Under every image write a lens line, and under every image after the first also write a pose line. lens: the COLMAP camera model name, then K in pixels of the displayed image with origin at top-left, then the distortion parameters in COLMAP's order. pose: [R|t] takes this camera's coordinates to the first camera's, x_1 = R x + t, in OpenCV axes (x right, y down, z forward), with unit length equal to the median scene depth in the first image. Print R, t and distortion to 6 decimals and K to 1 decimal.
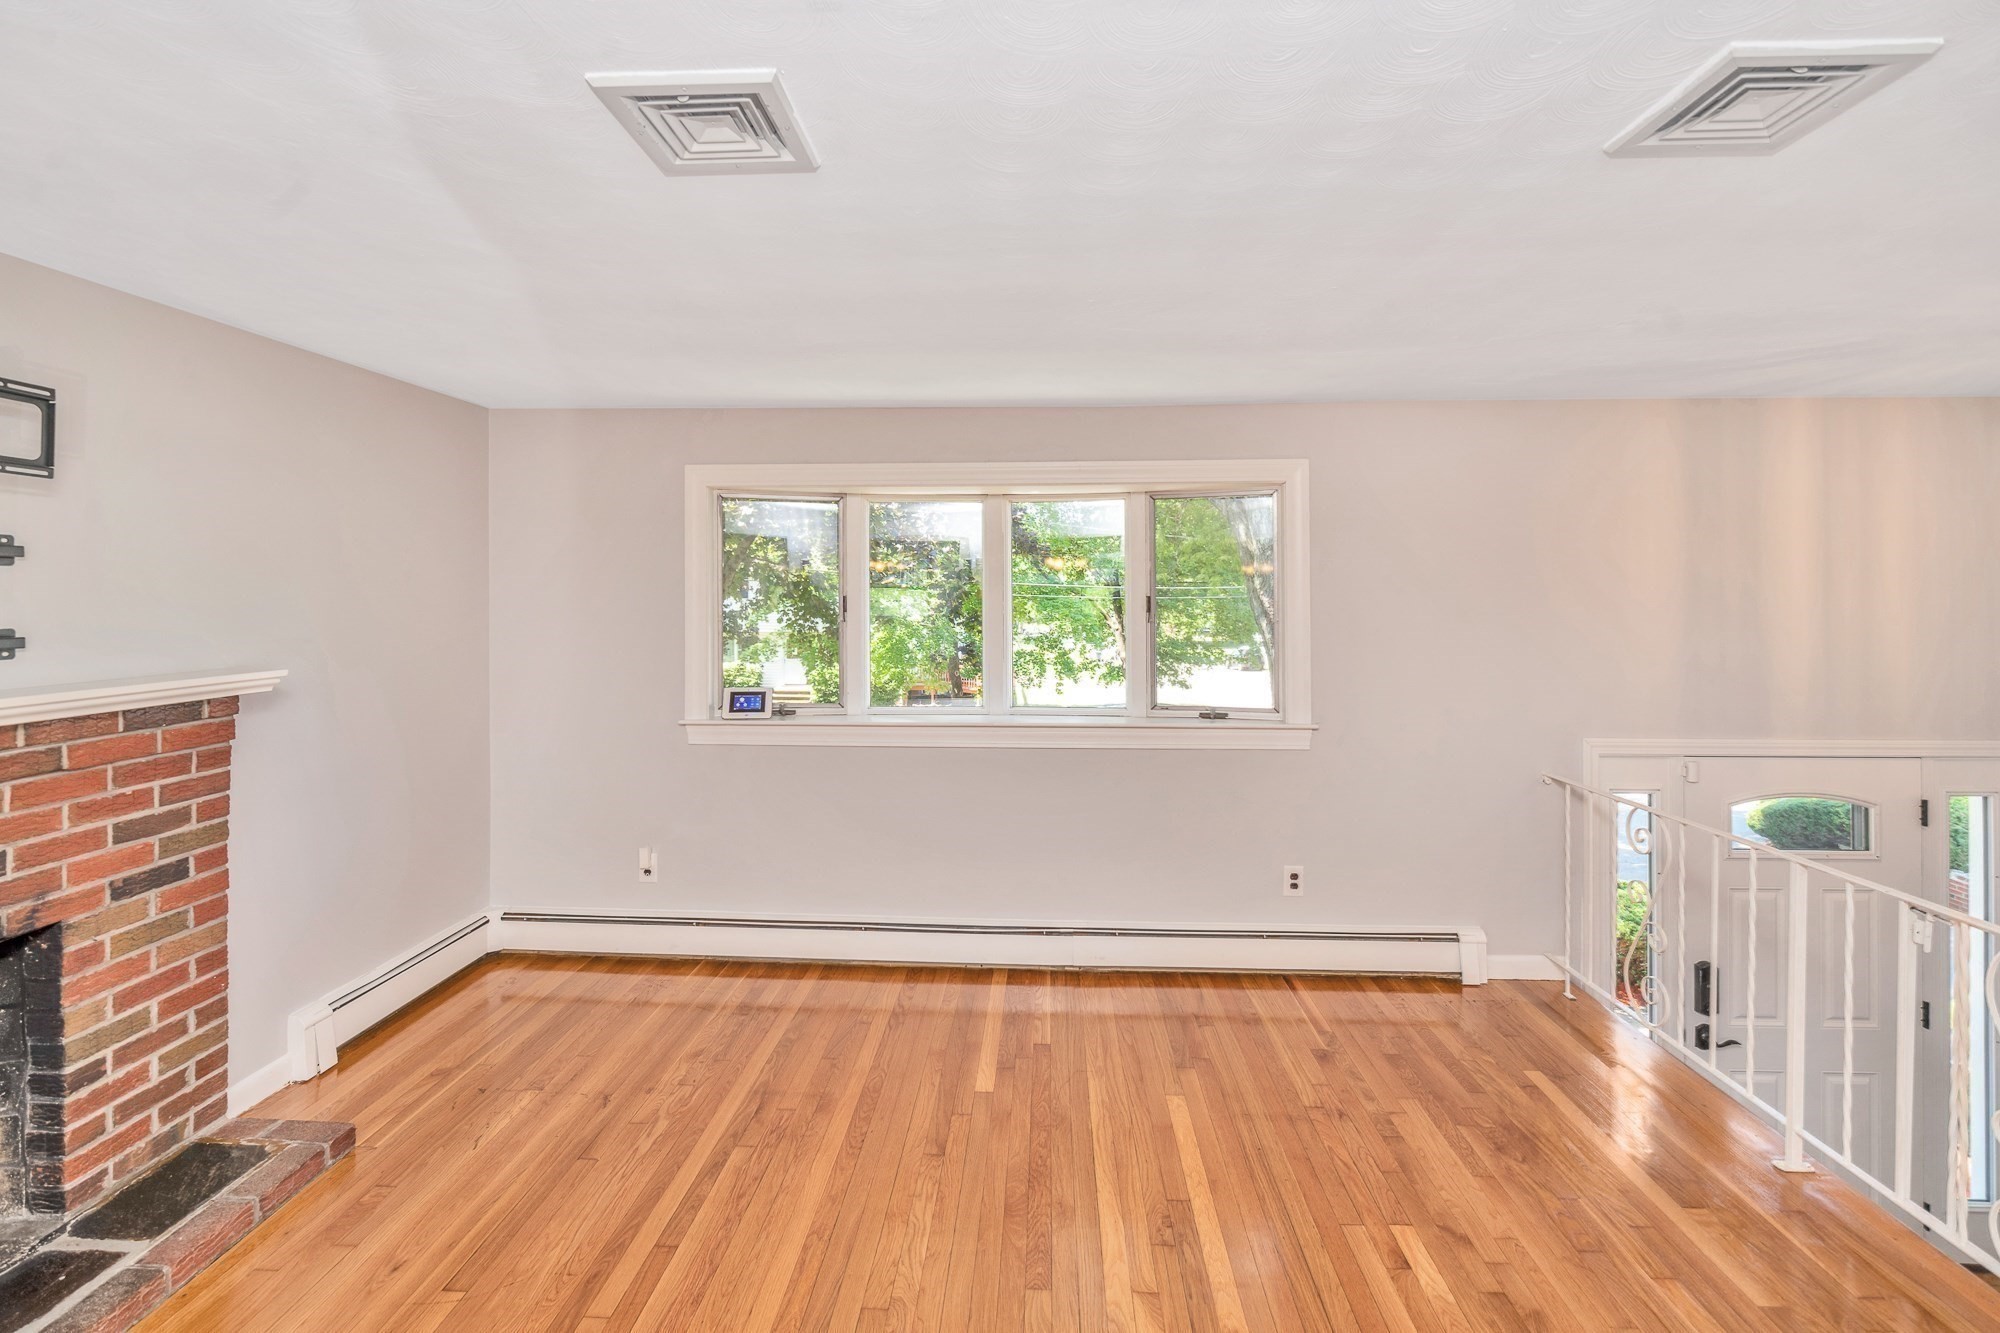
lens RADIAL K [[872.8, 0, 1000.6], [0, 872.8, 605.8], [0, 0, 1]] dist [-0.014698, 0.006582]
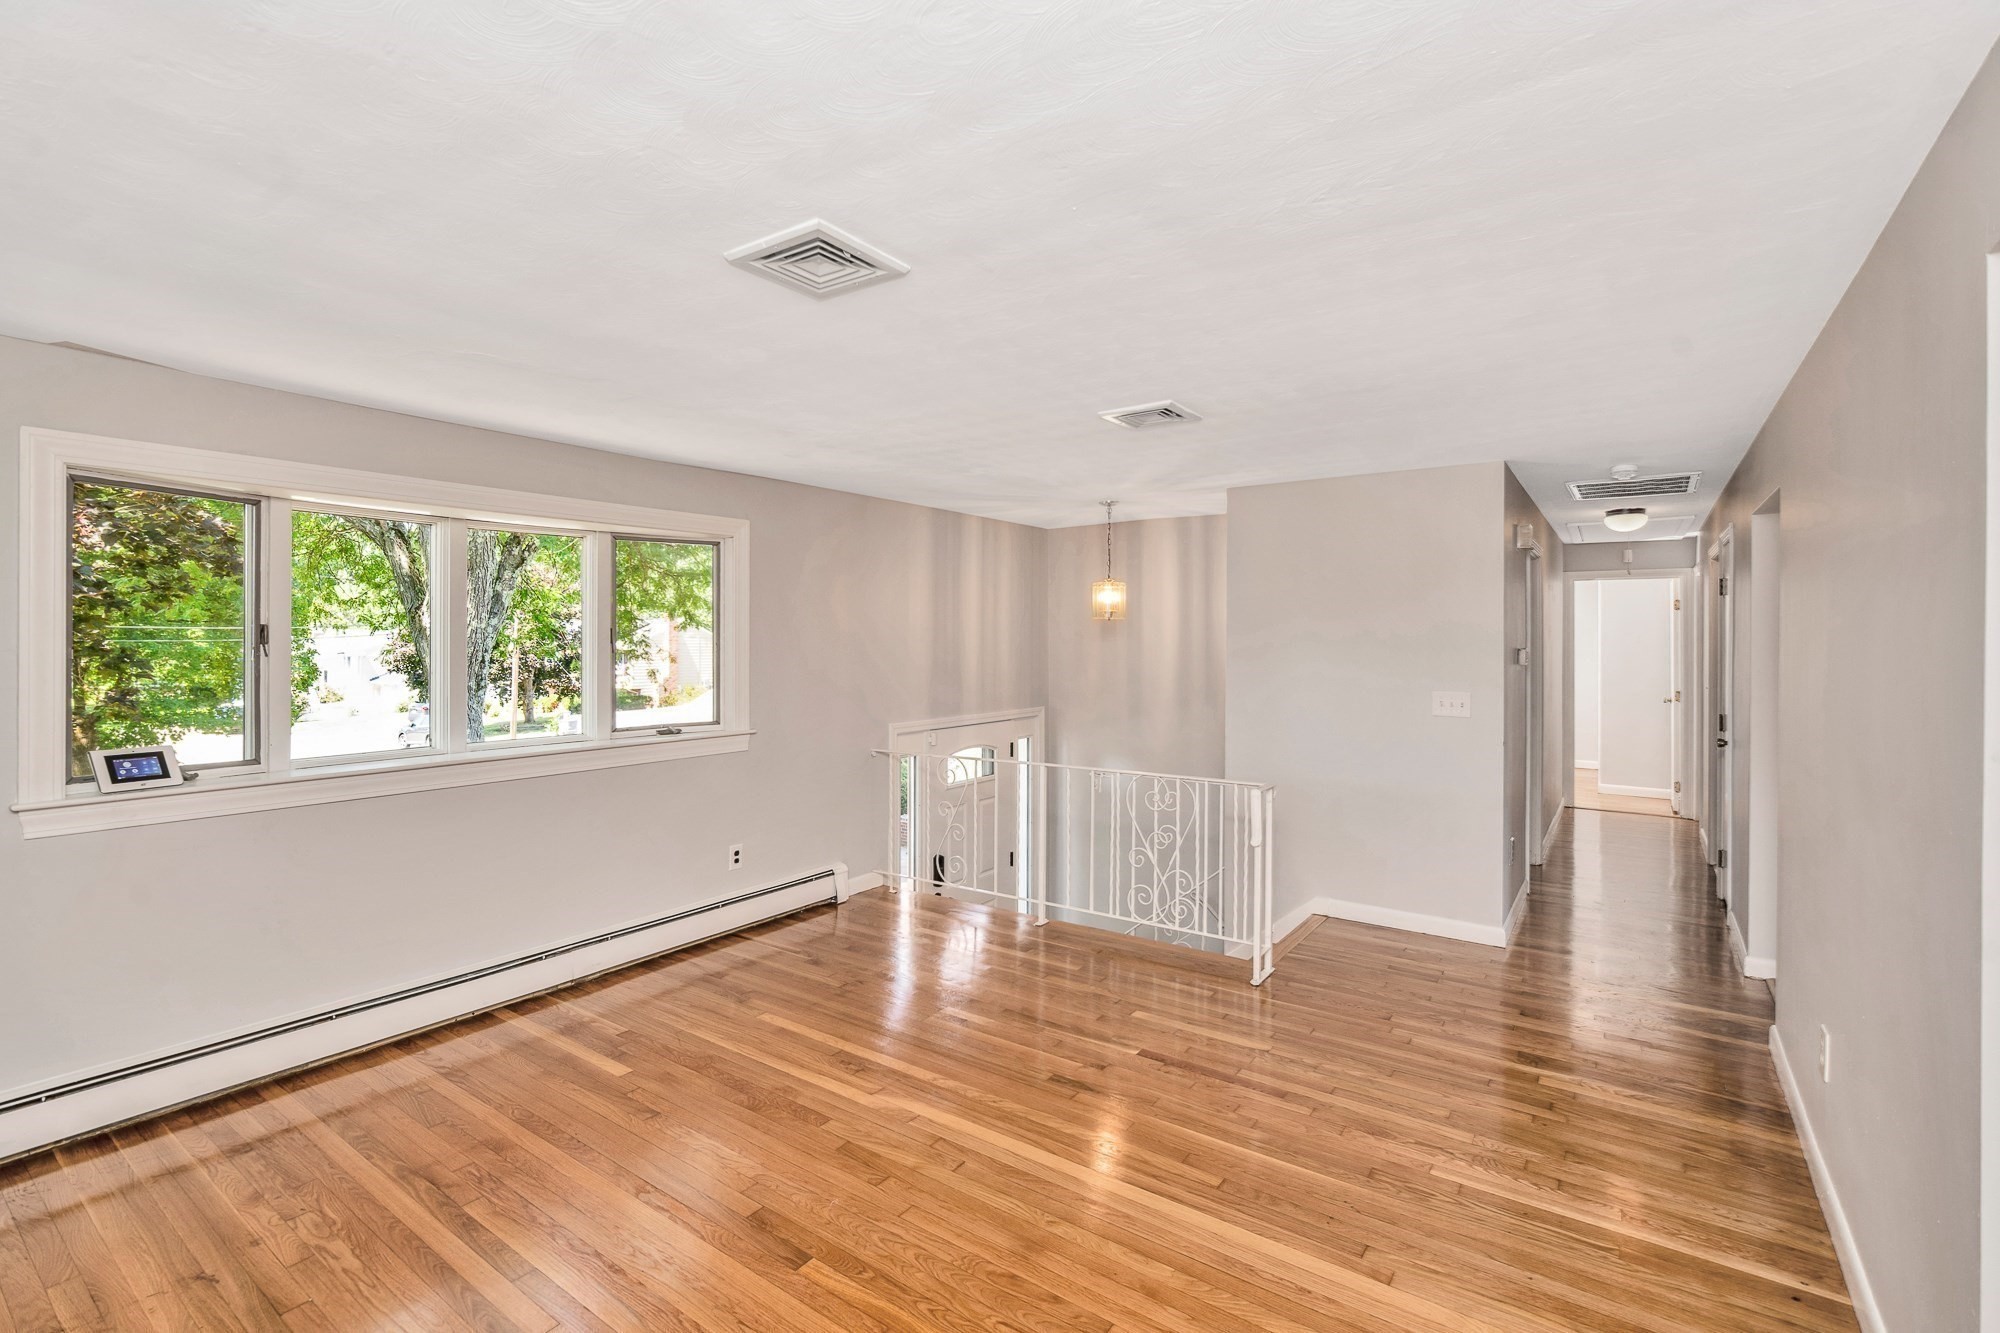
lens RADIAL K [[900.2, 0, 1000.0], [0, 900.2, 666.5], [0, 0, 1]] dist [-0.001015, -0.000041]
pose [[0.538648, -0.026171, 0.842125, -0.546266], [-0.001752, 0.999480, 0.032182, 0.001089], [-0.842529, -0.018810, 0.538322, -0.008259]]
